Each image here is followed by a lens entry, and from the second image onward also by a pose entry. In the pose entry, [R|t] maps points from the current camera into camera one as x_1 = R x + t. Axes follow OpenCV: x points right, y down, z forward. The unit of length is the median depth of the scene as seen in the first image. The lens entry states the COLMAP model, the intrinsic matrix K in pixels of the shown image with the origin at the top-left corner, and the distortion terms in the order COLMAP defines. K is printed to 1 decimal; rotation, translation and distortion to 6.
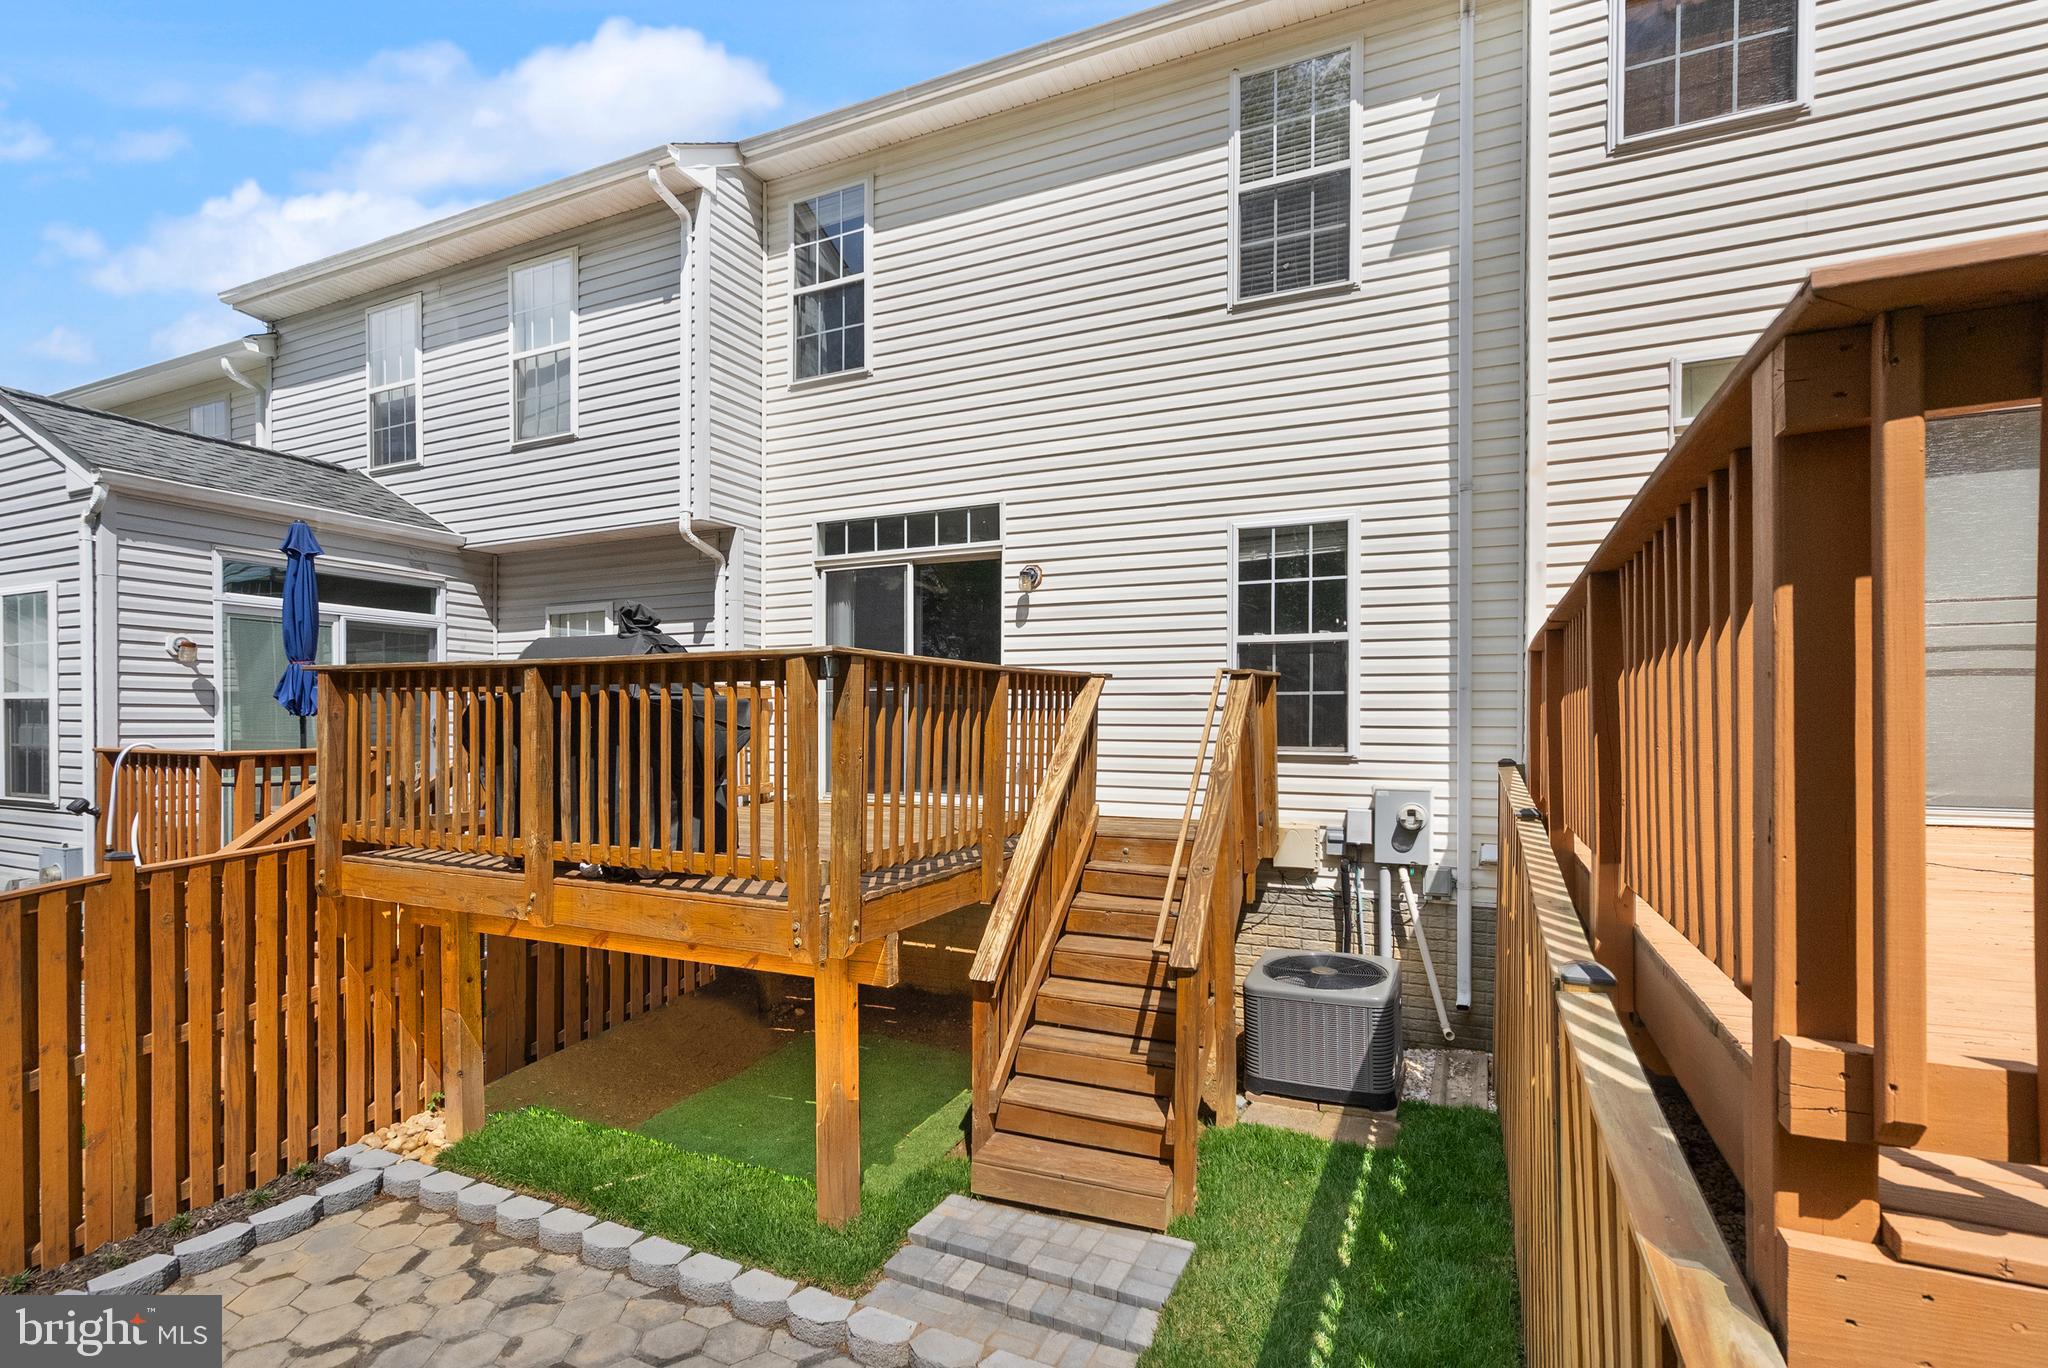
lens RADIAL K [[960.9, 0, 1024.8], [0, 960.9, 721.7], [0, 0, 1]] dist [0.000478, -0.000293]
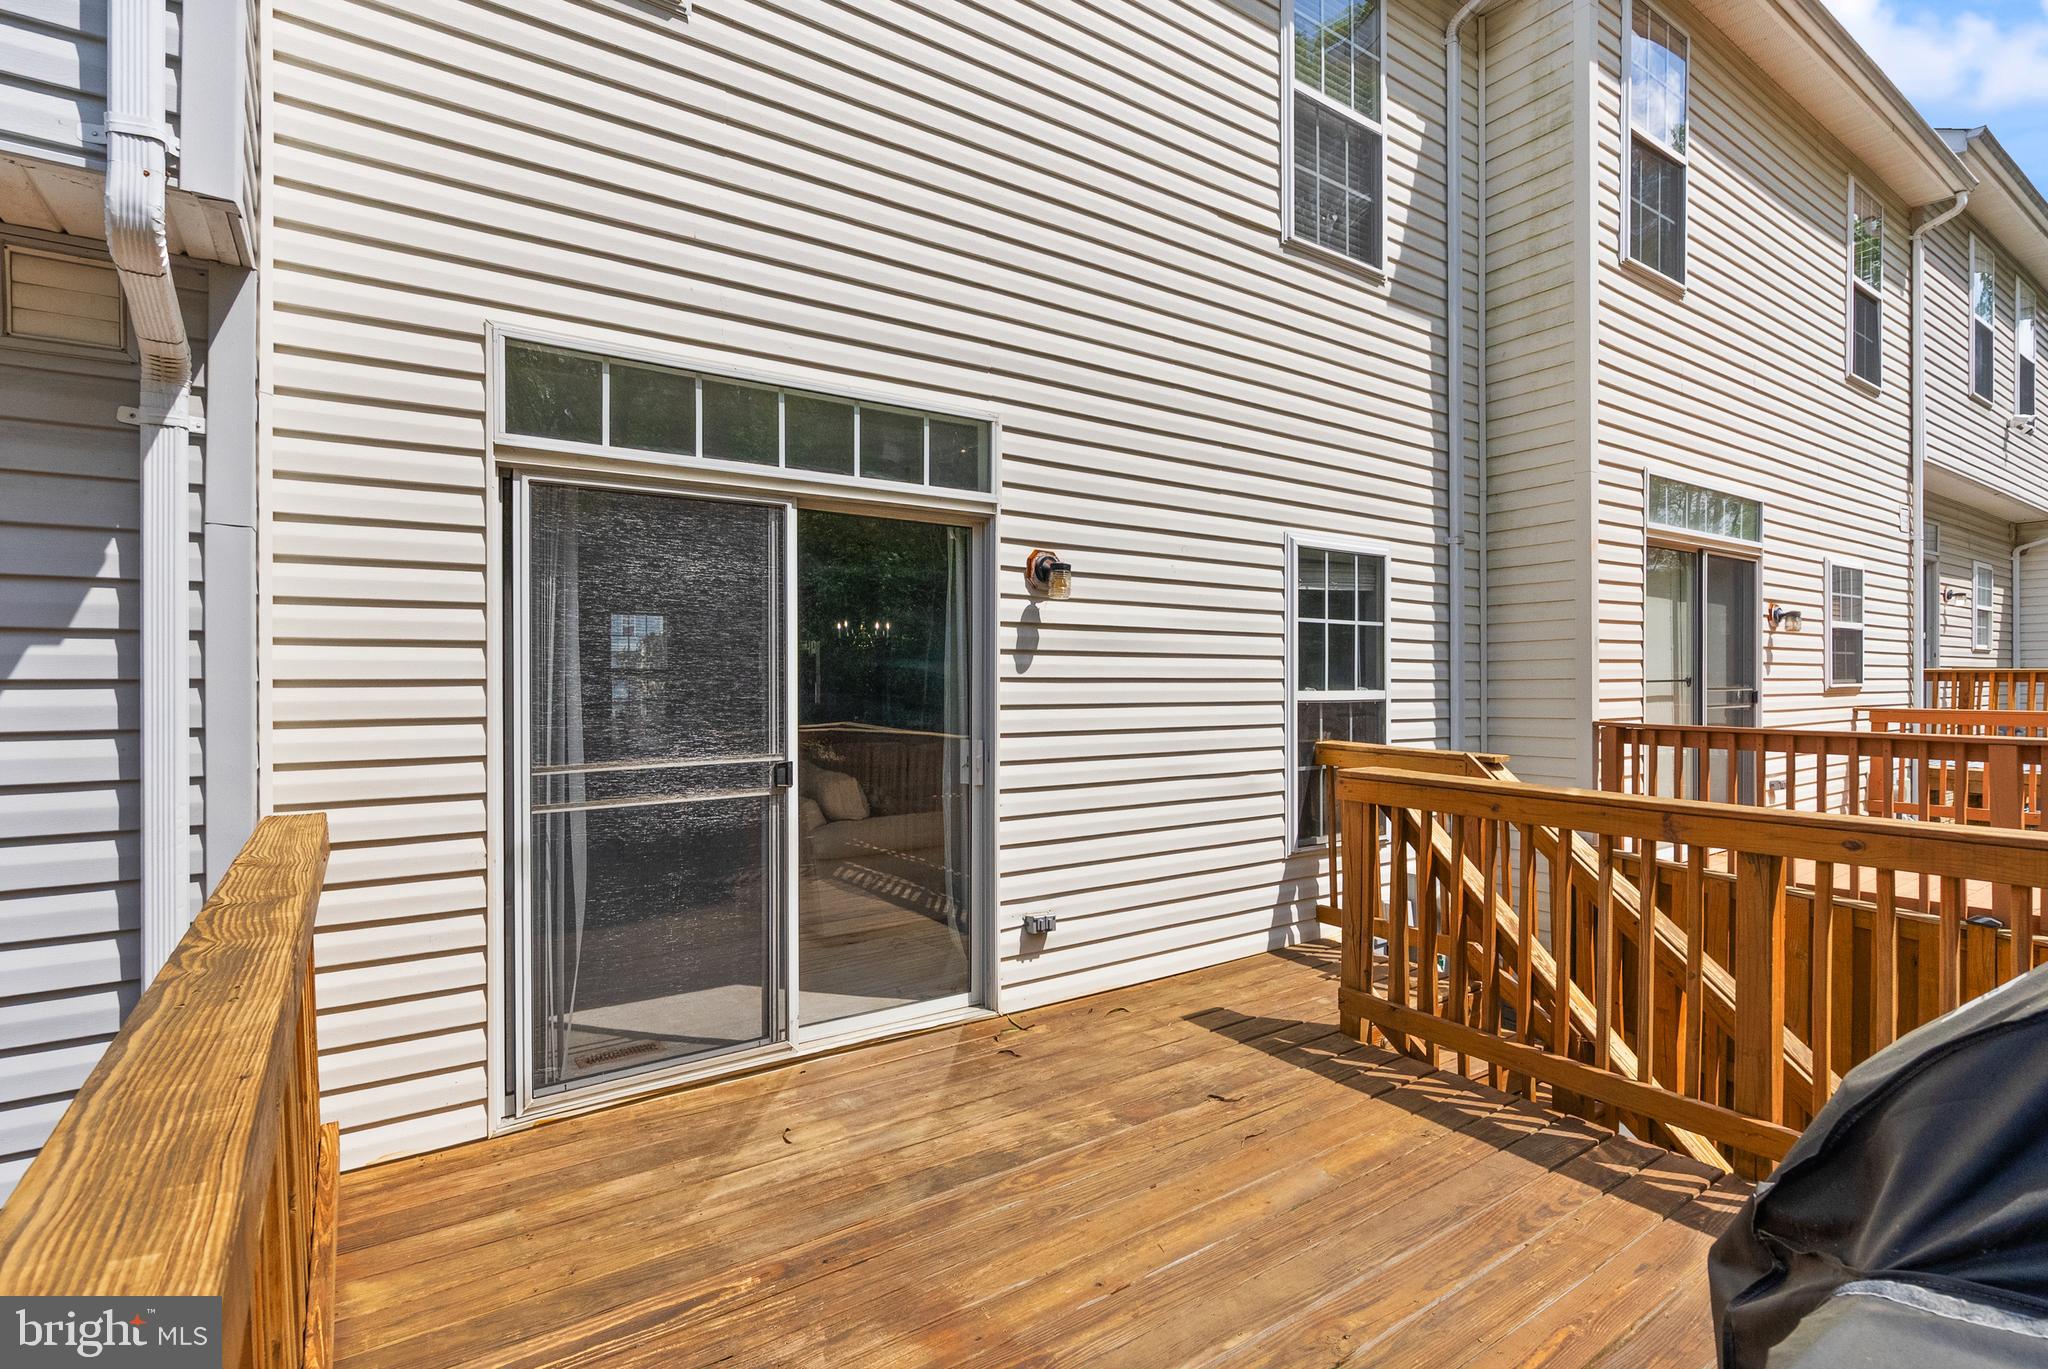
lens RADIAL K [[973.3, 0, 991.0], [0, 973.3, 671.0], [0, 0, 1]] dist [0.002197, 0.001360]
pose [[0.504137, 0.002786, 0.863619, -0.564366], [0.003203, 0.999982, -0.005096, -0.106456], [-0.863618, 0.005336, 0.504119, 0.865508]]
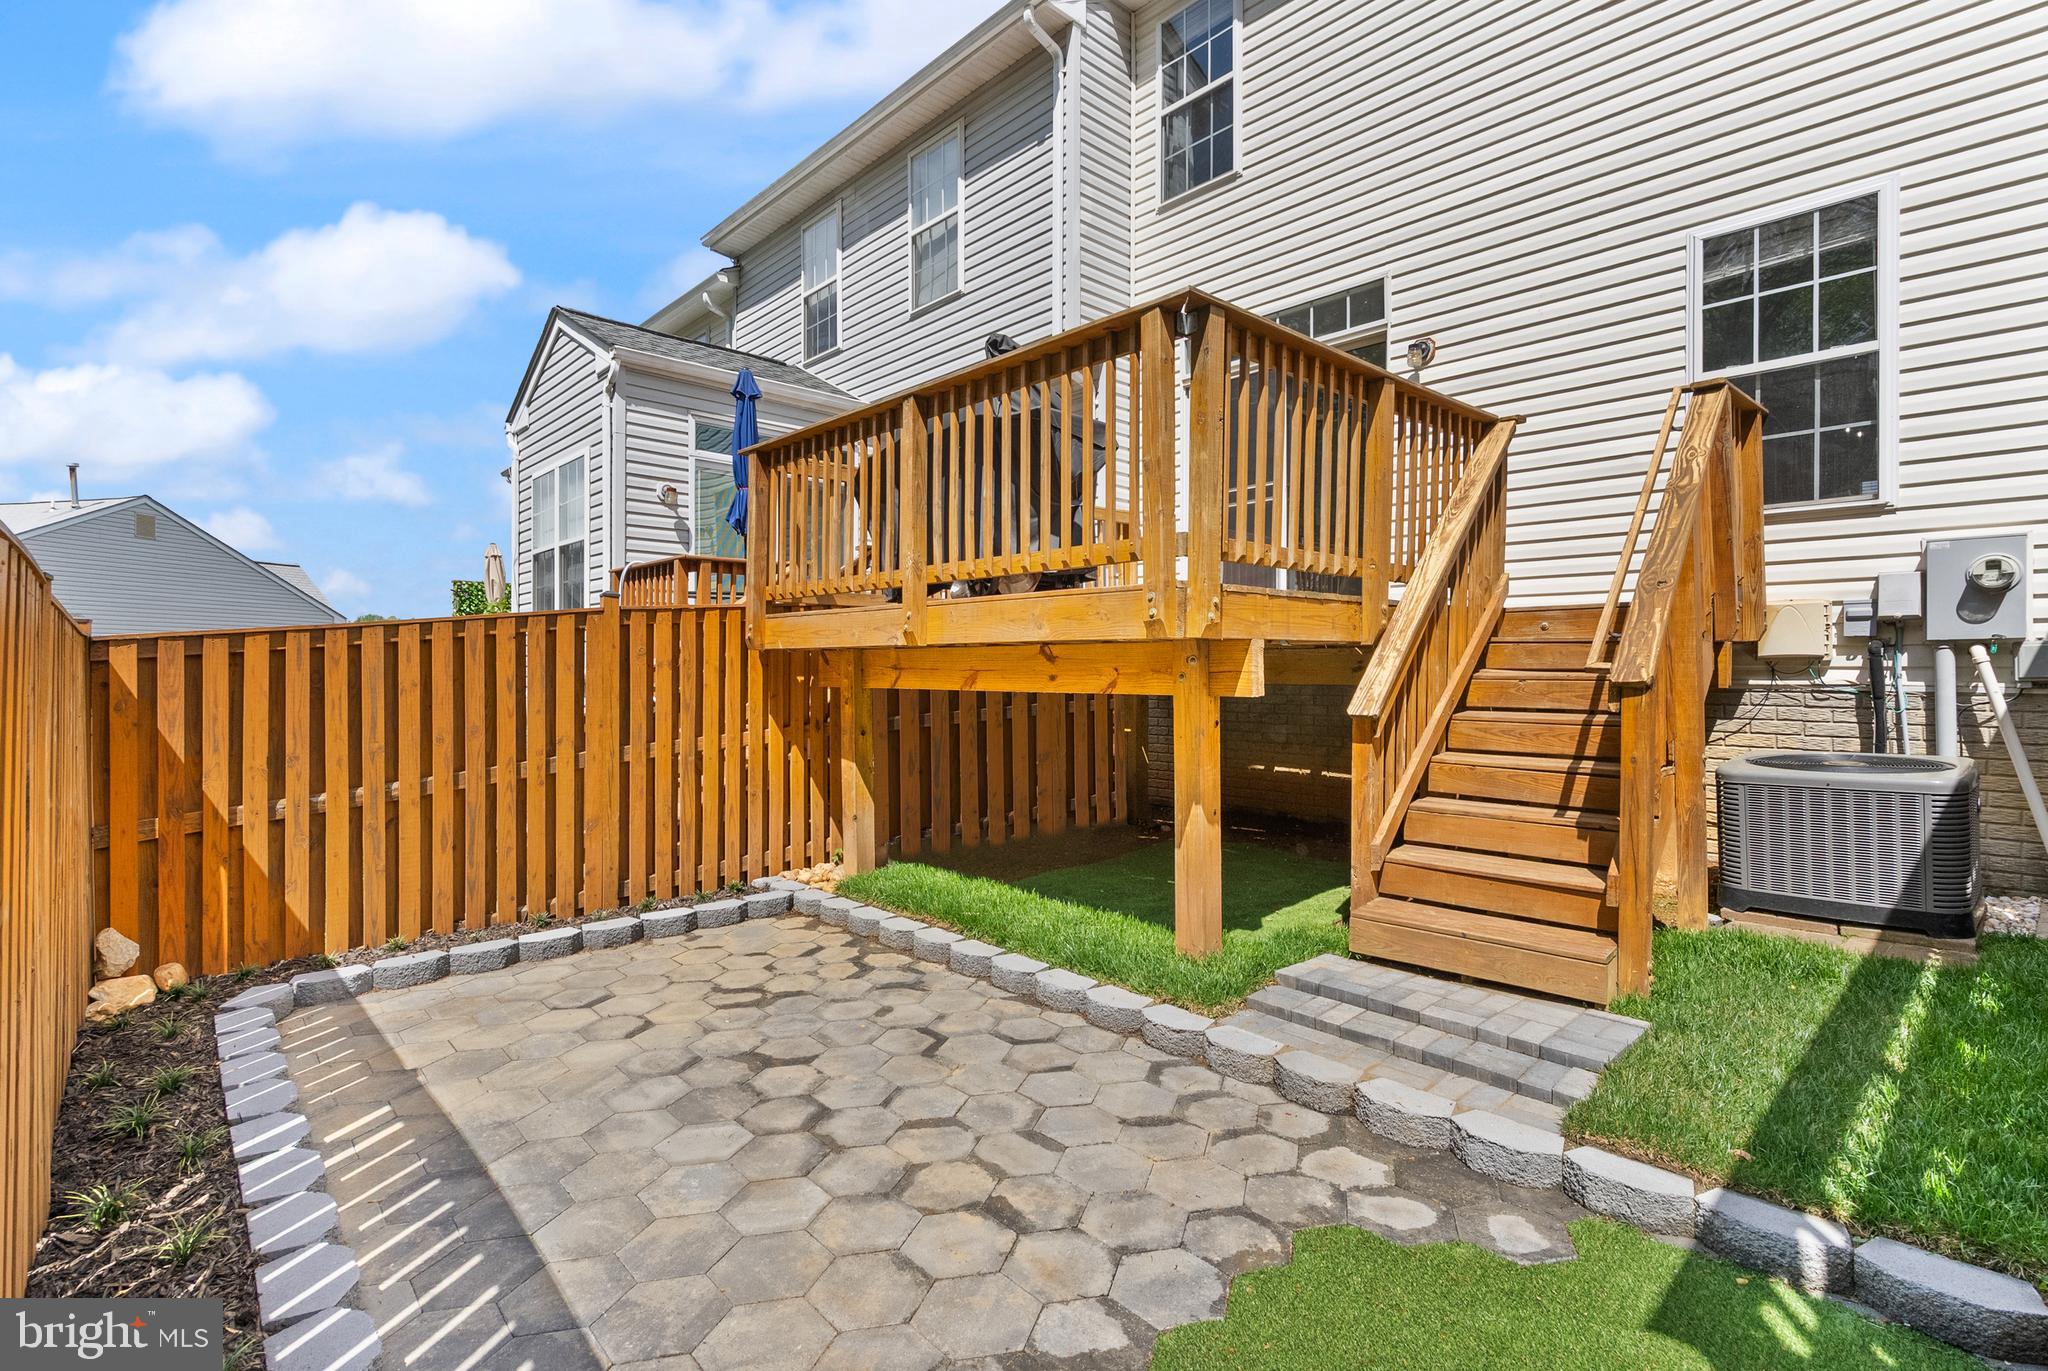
lens RADIAL K [[958.0, 0, 1026.4], [0, 958.0, 663.9], [0, 0, 1]] dist [-0.000513, 0.000190]
pose [[0.926914, -0.001277, -0.375272, -0.000525], [-0.002867, 0.999941, -0.010484, 0.169820], [0.375263, 0.010793, 0.926855, 0.055065]]
